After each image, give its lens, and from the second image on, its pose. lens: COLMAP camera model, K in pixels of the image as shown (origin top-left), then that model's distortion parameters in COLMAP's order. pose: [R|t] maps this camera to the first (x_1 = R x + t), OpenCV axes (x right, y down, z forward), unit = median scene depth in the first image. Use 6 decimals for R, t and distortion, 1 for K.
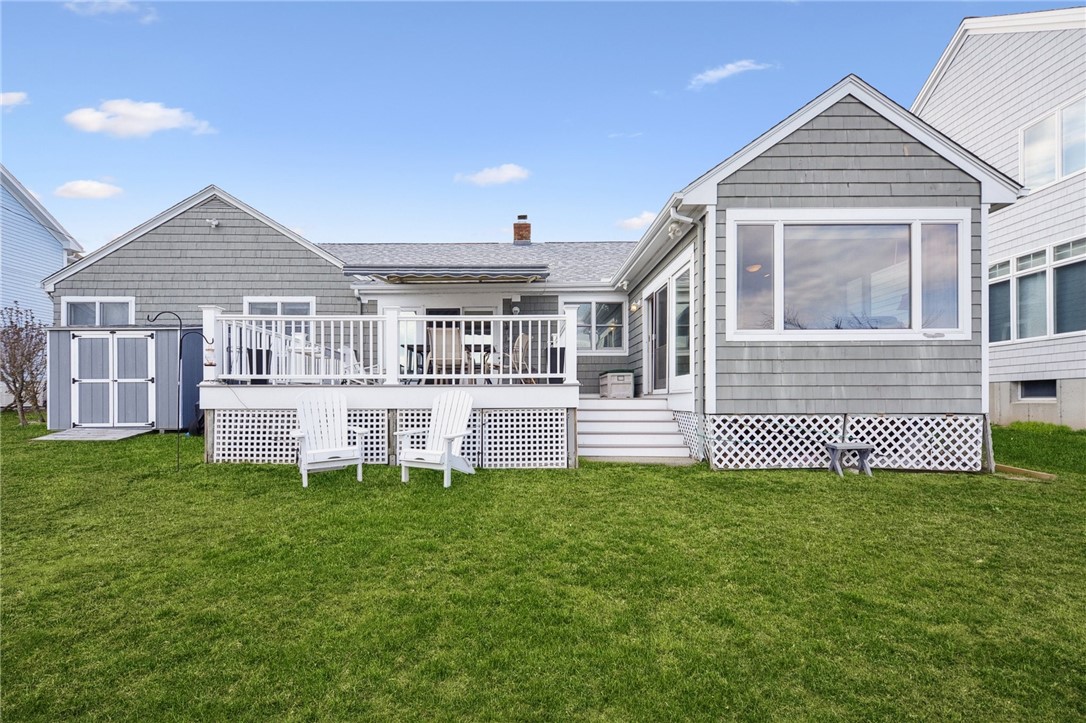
lens RADIAL K [[446.7, 0, 505.9], [0, 446.7, 390.6], [0, 0, 1]] dist [0.010814, -0.000495]
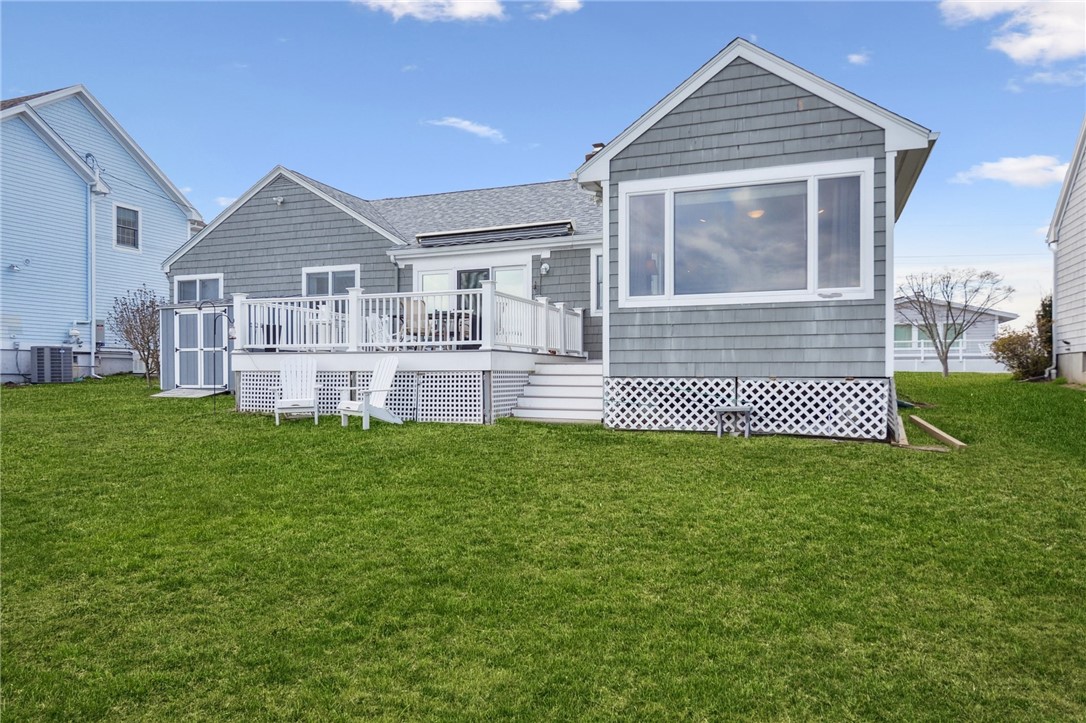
lens RADIAL K [[767.6, 0, 544.4], [0, 767.6, 360.6], [0, 0, 1]] dist [0.008383, 0.005726]
pose [[0.926358, -0.003493, -0.376627, 1.000384], [0.005545, 0.999975, 0.004364, 0.004817], [0.376603, -0.006131, 0.926355, -0.738490]]
